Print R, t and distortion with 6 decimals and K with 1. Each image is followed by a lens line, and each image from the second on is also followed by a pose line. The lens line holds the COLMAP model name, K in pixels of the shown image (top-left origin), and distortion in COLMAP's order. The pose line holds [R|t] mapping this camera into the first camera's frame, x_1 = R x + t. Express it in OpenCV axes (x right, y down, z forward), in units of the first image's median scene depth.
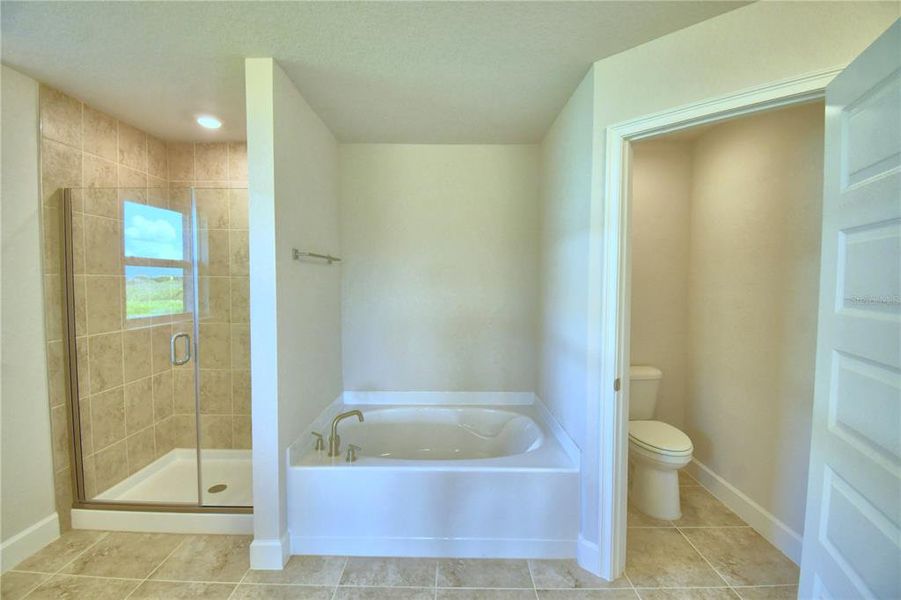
lens RADIAL K [[422.9, 0, 494.0], [0, 422.9, 299.8], [0, 0, 1]] dist [-0.022687, -0.005282]
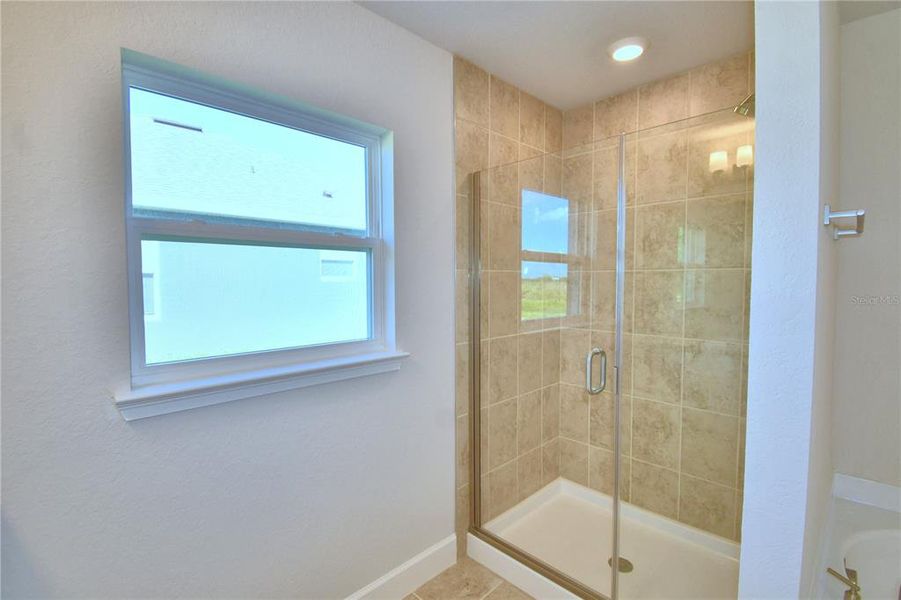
lens RADIAL K [[422.9, 0, 451.3], [0, 422.9, 299.0], [0, 0, 1]] dist [-0.022687, -0.005282]
pose [[0.678783, 0.021284, -0.734030, -0.363654], [-0.025339, 0.999663, 0.005554, -0.001751], [0.733901, 0.014829, 0.679094, 0.308600]]
